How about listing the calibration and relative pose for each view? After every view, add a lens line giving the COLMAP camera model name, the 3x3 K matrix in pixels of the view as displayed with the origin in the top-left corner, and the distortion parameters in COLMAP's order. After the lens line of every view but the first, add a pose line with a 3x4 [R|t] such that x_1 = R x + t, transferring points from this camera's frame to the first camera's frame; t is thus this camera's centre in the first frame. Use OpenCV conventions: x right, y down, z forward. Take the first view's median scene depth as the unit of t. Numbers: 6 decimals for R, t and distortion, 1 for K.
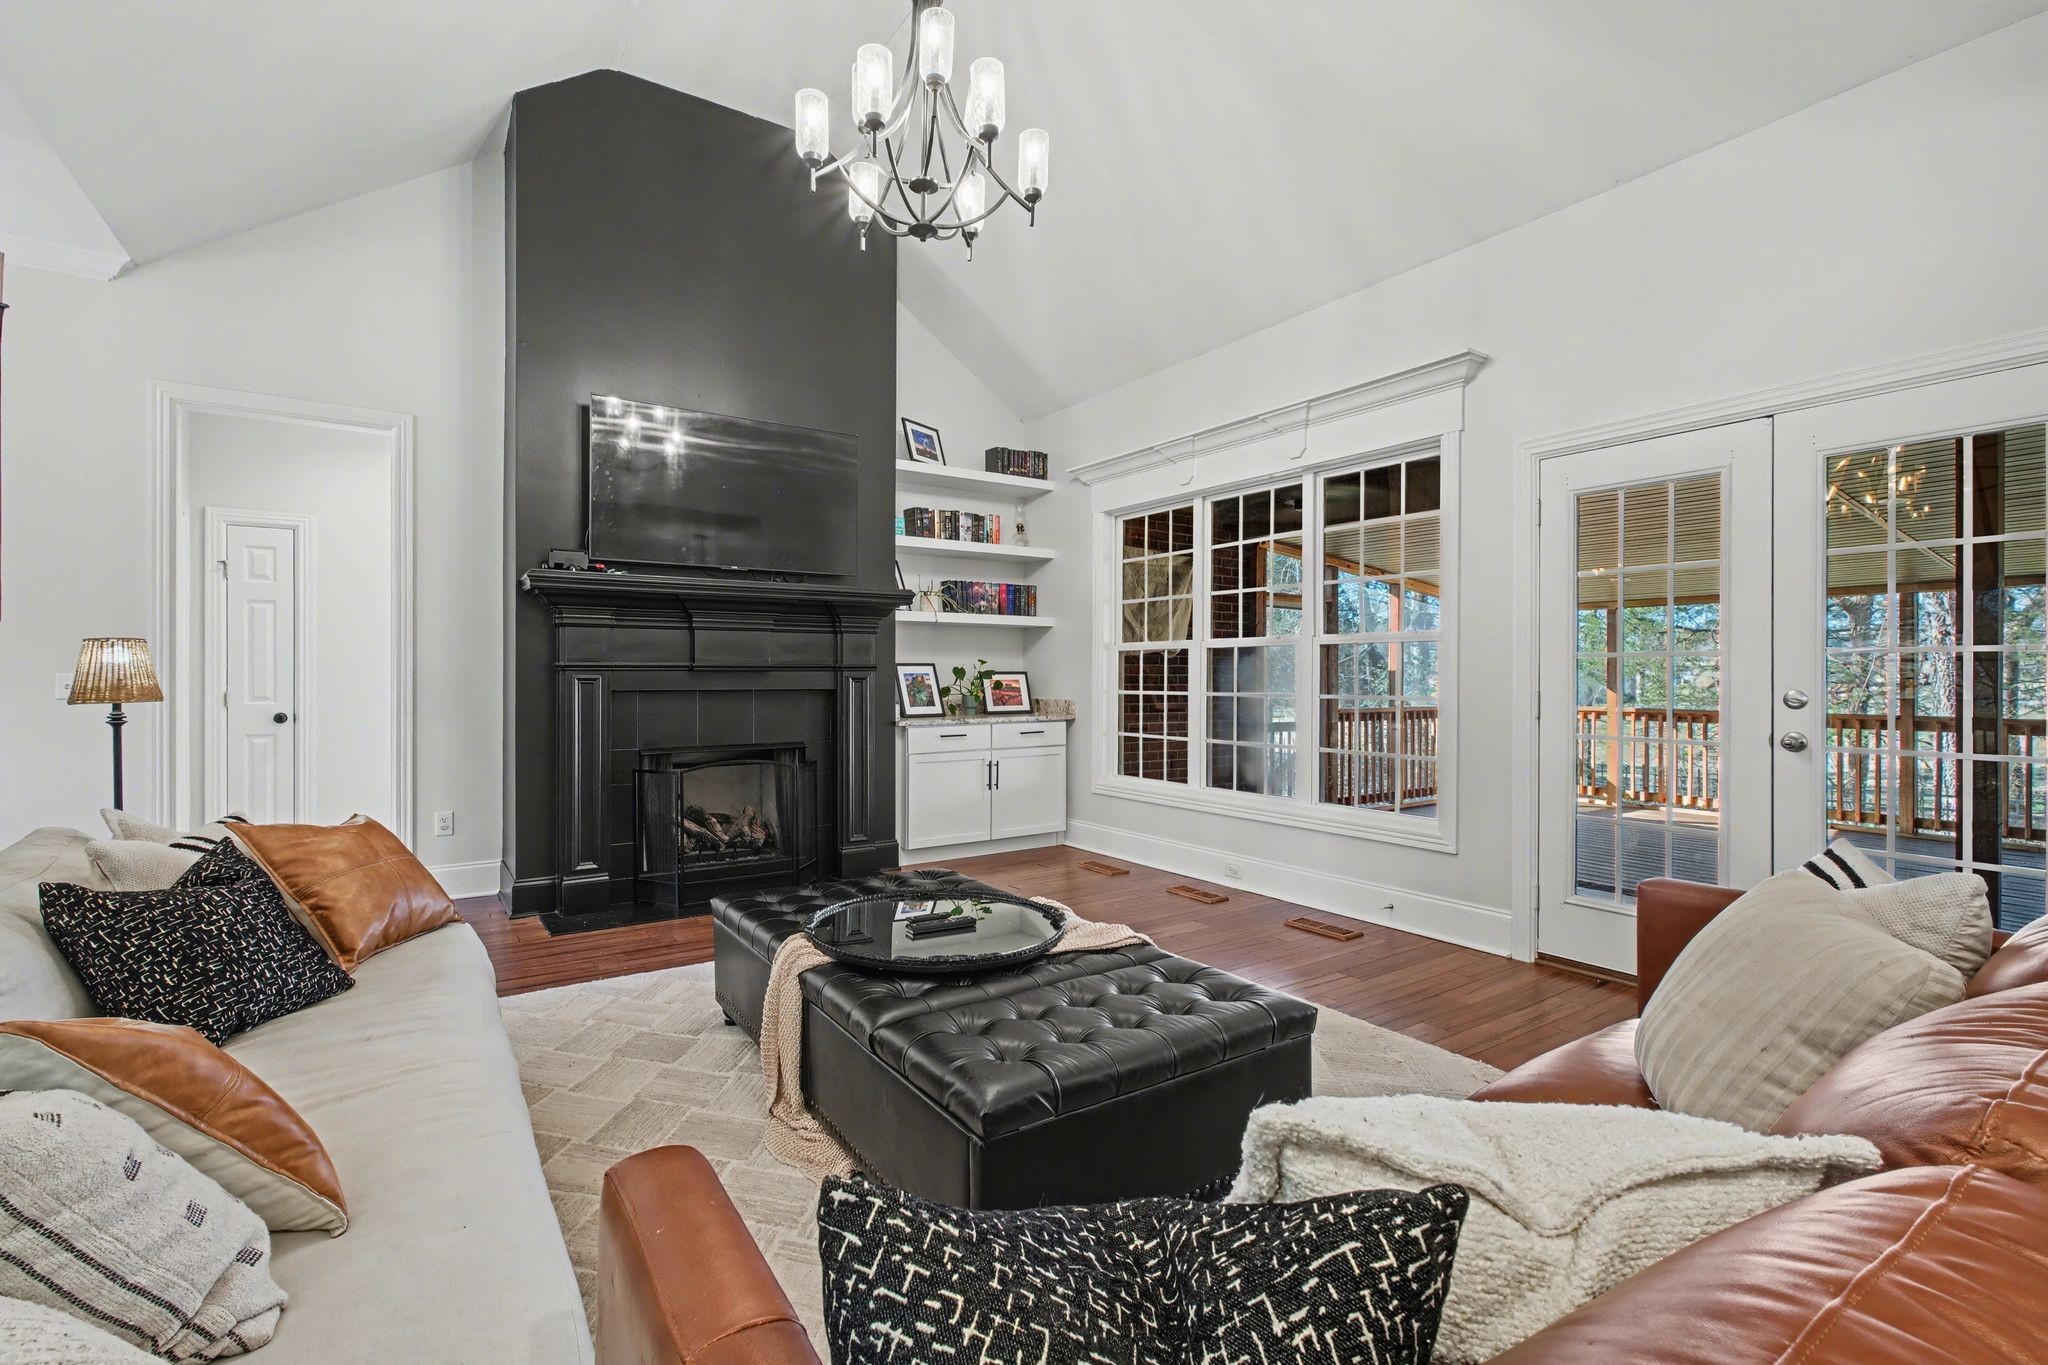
lens RADIAL K [[920.7, 0, 1014.9], [0, 920.7, 678.6], [0, 0, 1]] dist [-0.008497, 0.000911]
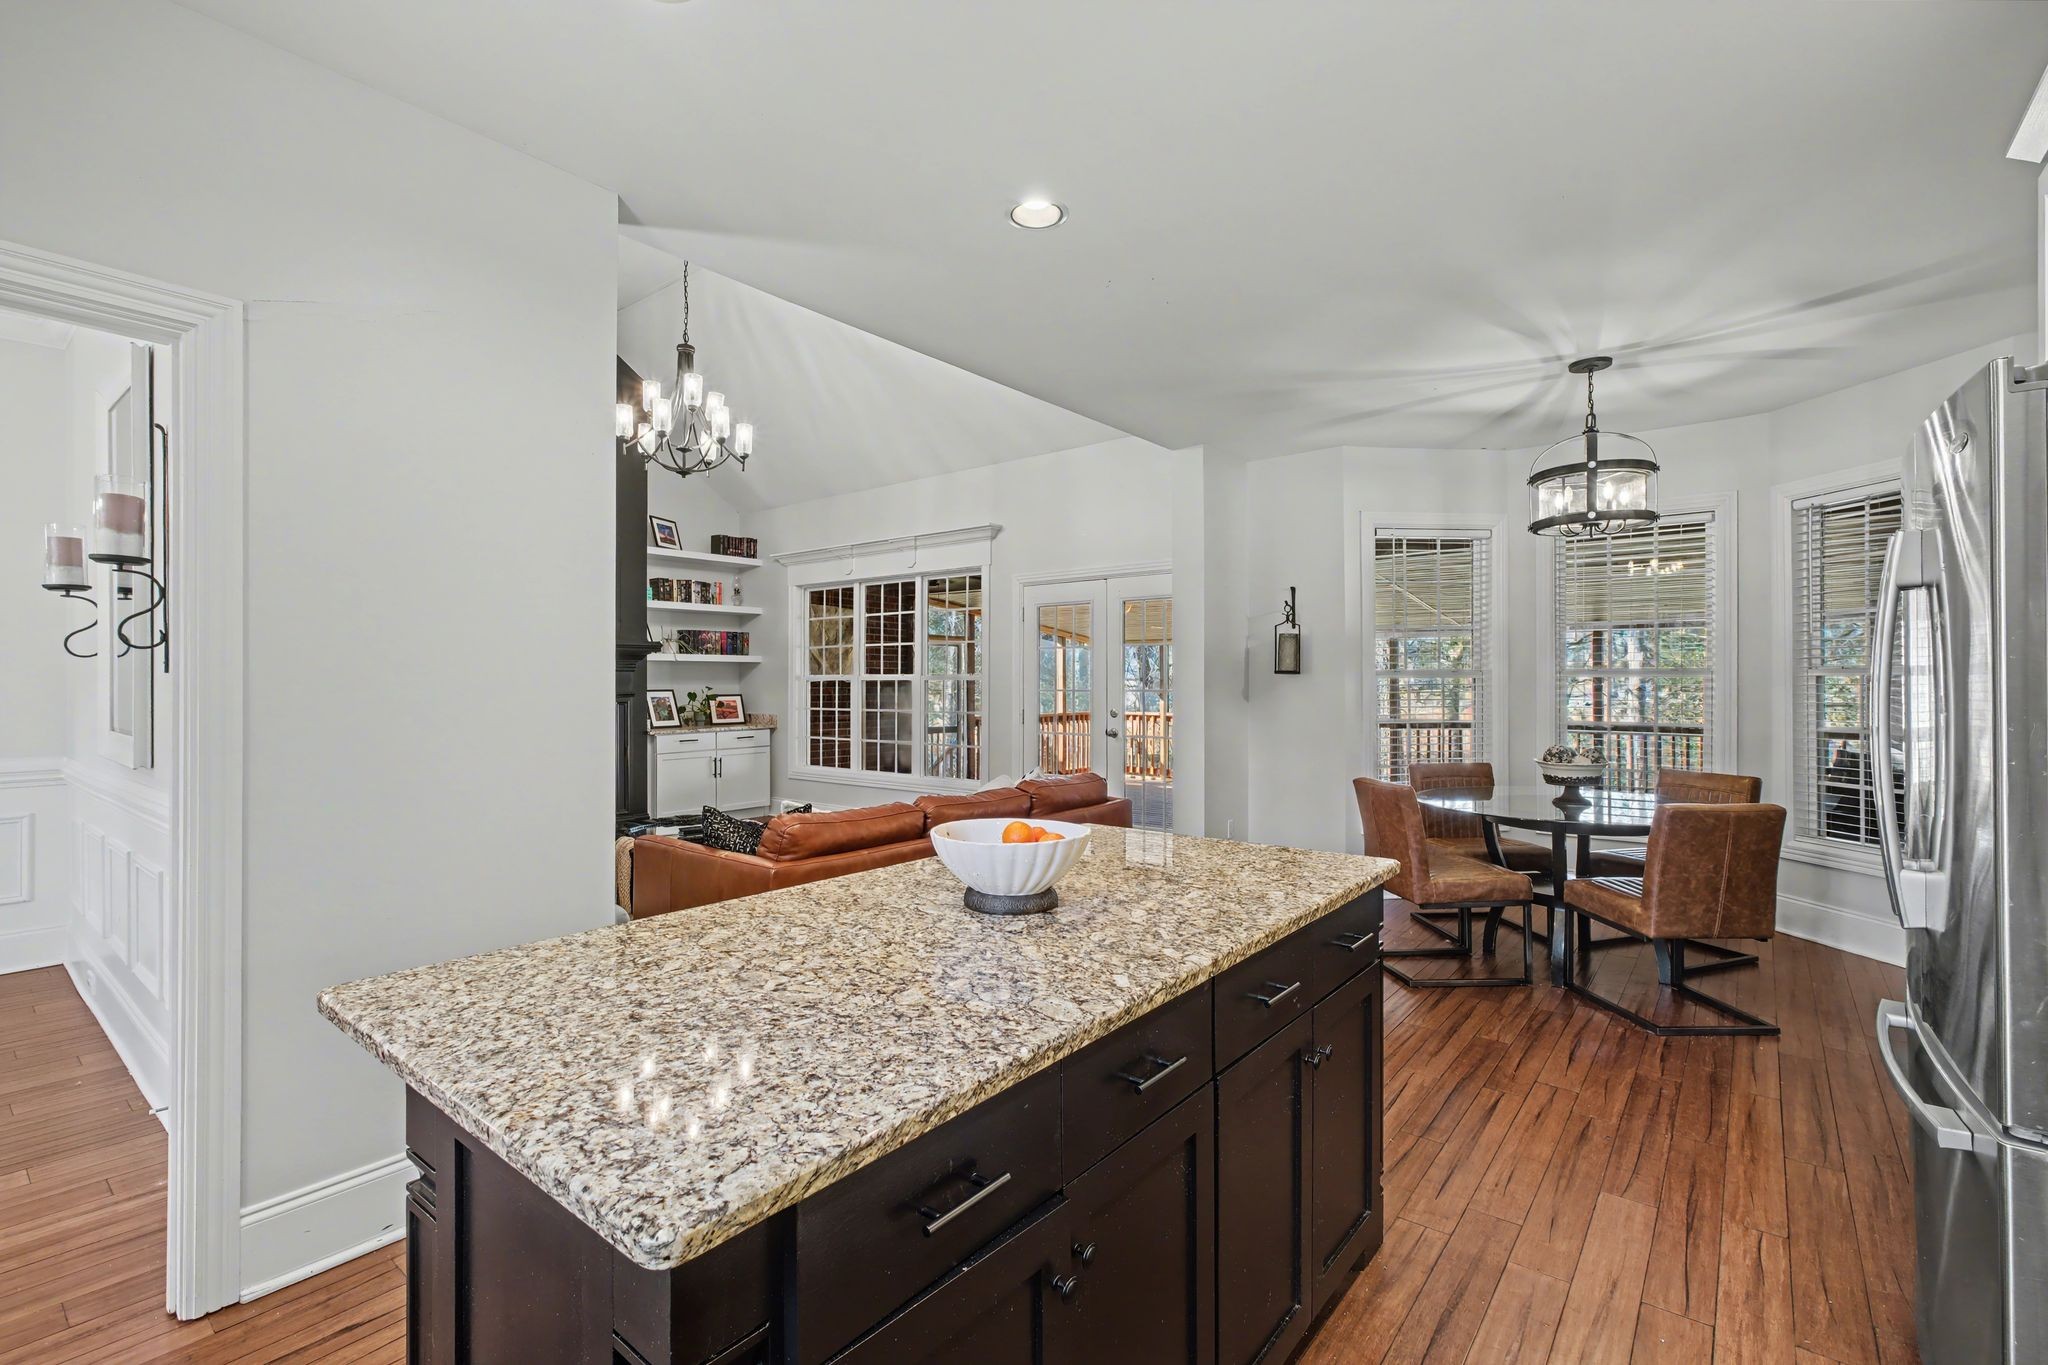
lens RADIAL K [[920.7, 0, 1008.7], [0, 920.7, 680.7], [0, 0, 1]] dist [-0.008497, 0.000911]
pose [[0.957452, -0.001548, 0.288589, -0.002845], [0.003274, 0.999980, -0.005500, -0.022705], [-0.288574, 0.006211, 0.957437, -0.540794]]
